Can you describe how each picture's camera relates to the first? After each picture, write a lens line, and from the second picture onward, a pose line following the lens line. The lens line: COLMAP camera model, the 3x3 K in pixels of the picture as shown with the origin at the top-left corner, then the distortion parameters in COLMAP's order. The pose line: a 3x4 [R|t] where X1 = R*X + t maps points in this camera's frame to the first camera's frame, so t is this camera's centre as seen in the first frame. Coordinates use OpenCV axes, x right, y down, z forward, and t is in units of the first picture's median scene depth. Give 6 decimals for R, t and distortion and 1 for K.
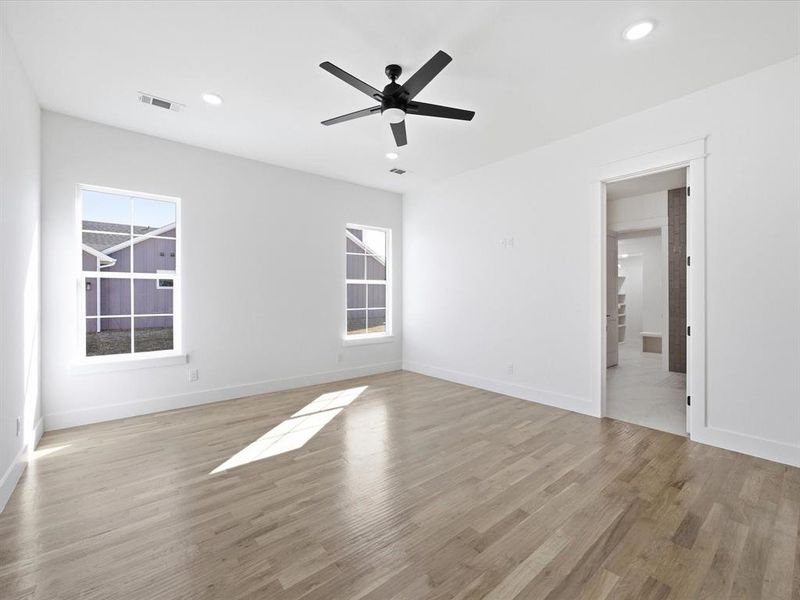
lens RADIAL K [[346.7, 0, 397.4], [0, 346.7, 299.3], [0, 0, 1]] dist [0.001426, 0.000696]
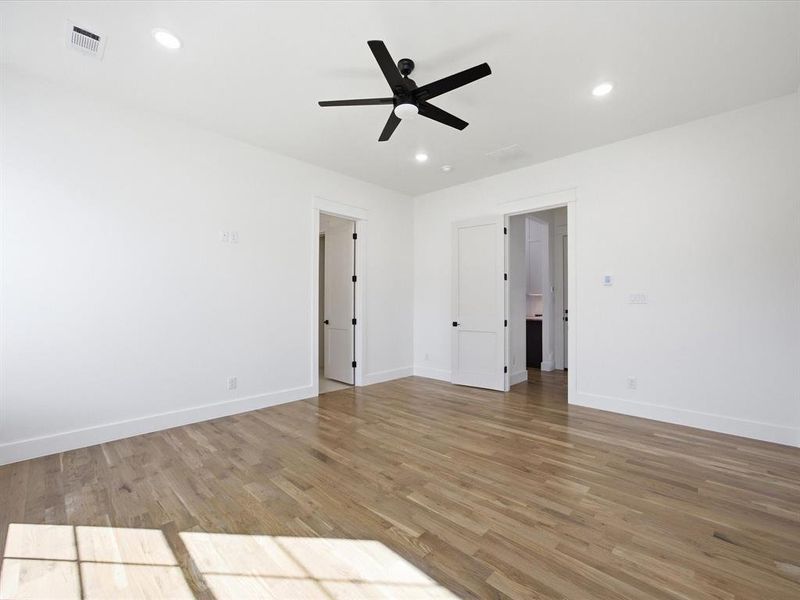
lens RADIAL K [[346.7, 0, 396.8], [0, 346.7, 300.0], [0, 0, 1]] dist [0.001426, 0.000696]
pose [[-0.116723, 0.014118, 0.993064, -1.275636], [0.007101, 0.999885, -0.013380, 0.006192], [-0.993139, 0.005490, -0.116810, 1.460494]]
